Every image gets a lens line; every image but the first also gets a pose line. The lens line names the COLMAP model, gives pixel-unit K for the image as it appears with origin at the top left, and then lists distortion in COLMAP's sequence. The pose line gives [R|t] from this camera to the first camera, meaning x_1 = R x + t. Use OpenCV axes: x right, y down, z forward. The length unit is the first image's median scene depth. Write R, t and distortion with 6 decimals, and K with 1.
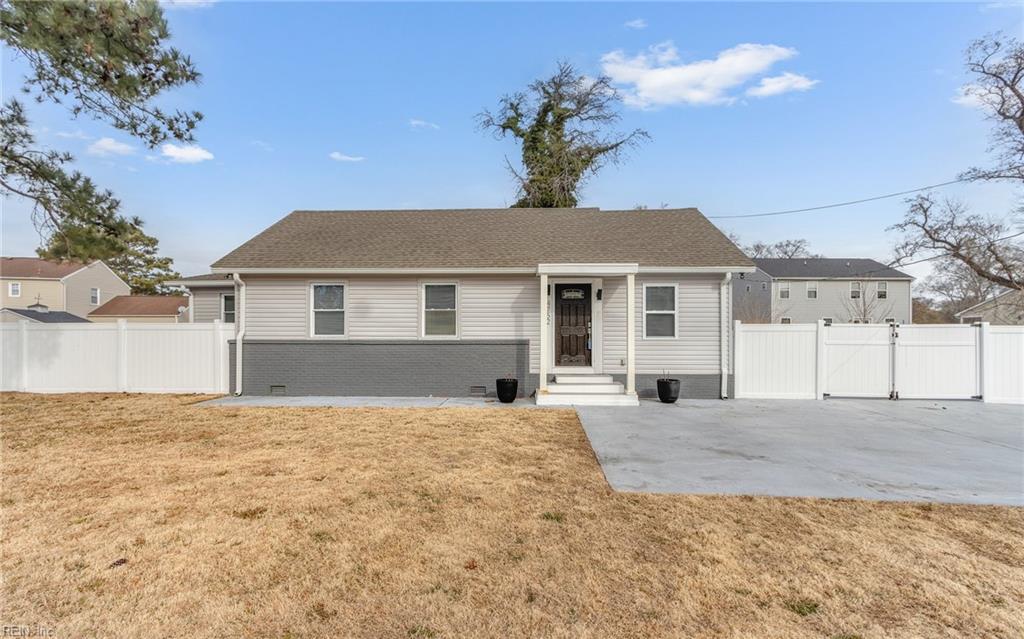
lens RADIAL K [[503.5, 0, 510.9], [0, 503.5, 323.4], [0, 0, 1]] dist [0.033534, 0.002997]
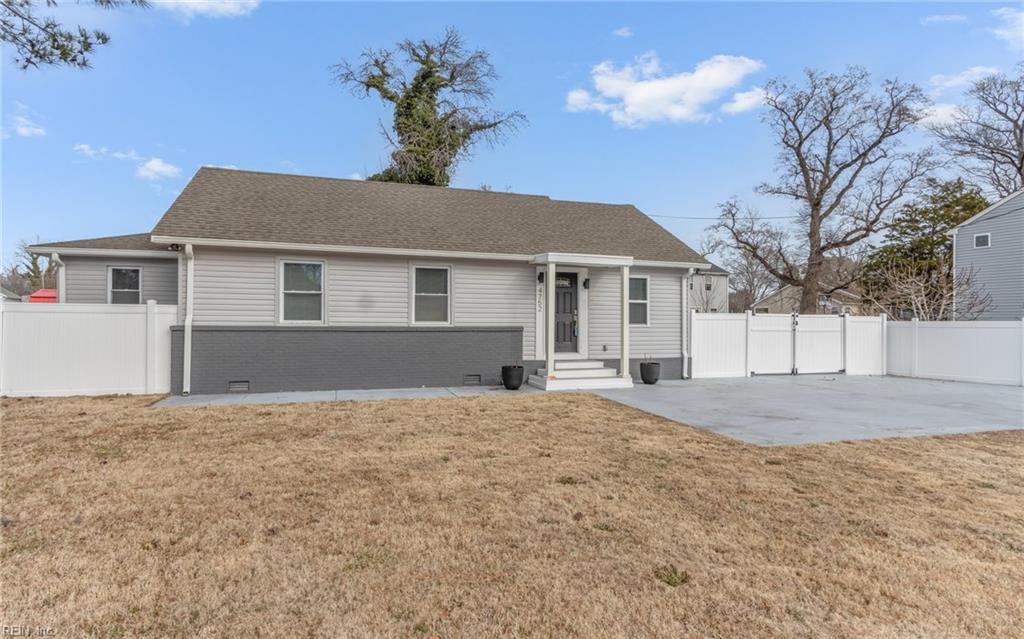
lens RADIAL K [[555.6, 0, 518.9], [0, 555.6, 316.3], [0, 0, 1]] dist [0.020695, -0.003086]
pose [[0.935062, 0.007997, 0.354393, -0.354260], [-0.012765, 0.999857, 0.011120, -0.000404], [-0.354254, -0.014922, 0.935030, -0.026670]]
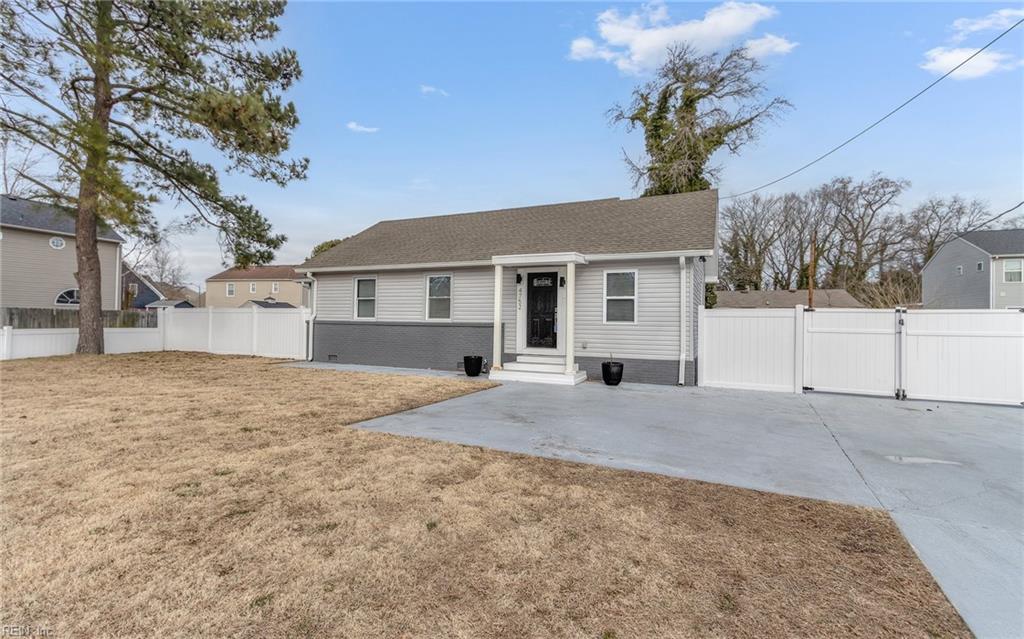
lens RADIAL K [[475.8, 0, 511.8], [0, 475.8, 312.6], [0, 0, 1]] dist [0.031014, 0.000290]
pose [[0.919182, 0.003381, -0.393820, 0.468306], [-0.001624, 0.999987, 0.004793, 0.003747], [0.393831, -0.003766, 0.919175, 0.020482]]
